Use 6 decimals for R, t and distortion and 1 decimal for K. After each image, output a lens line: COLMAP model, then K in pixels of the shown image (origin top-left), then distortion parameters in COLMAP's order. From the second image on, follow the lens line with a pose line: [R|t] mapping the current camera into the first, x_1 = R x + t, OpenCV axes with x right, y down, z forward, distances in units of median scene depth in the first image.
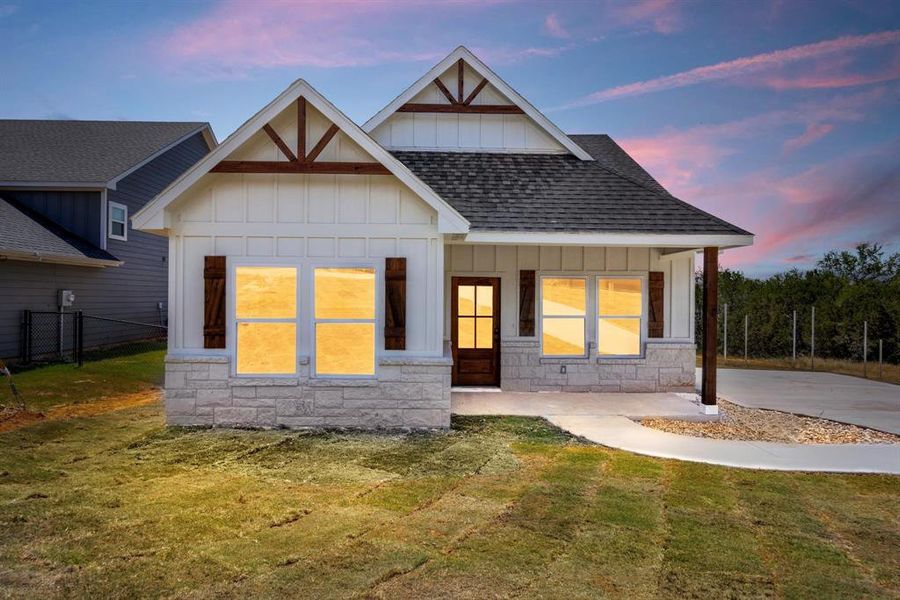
lens RADIAL K [[412.8, 0, 450.0], [0, 412.8, 300.0], [0, 0, 1]] dist [-0.005276, -0.000543]
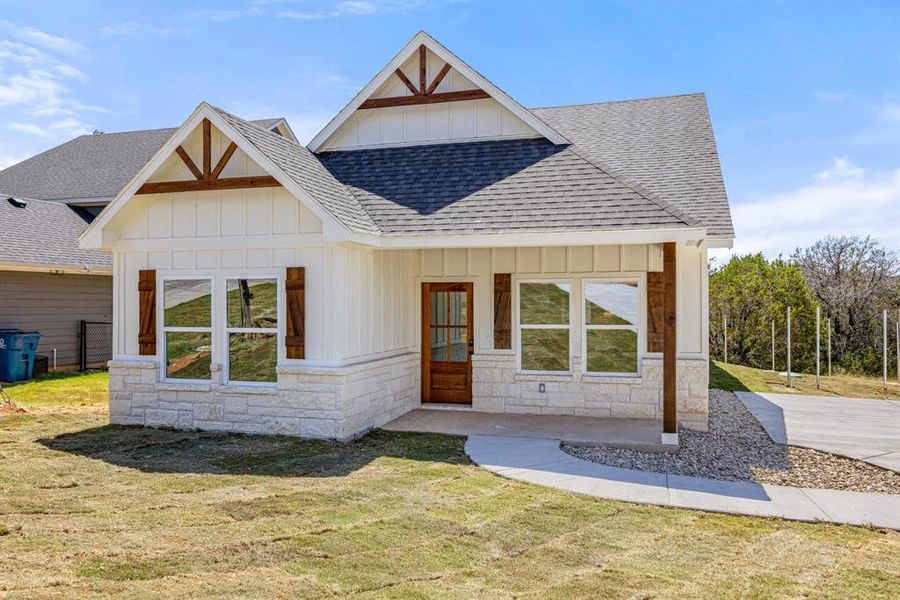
lens RADIAL K [[500.4, 0, 450.6], [0, 500.4, 303.7], [0, 0, 1]] dist [-0.003139, -0.000309]
pose [[0.972568, -0.009815, -0.232410, 0.432122], [0.008114, 0.999933, -0.008272, -0.000095], [0.232476, 0.006160, 0.972583, -0.079967]]
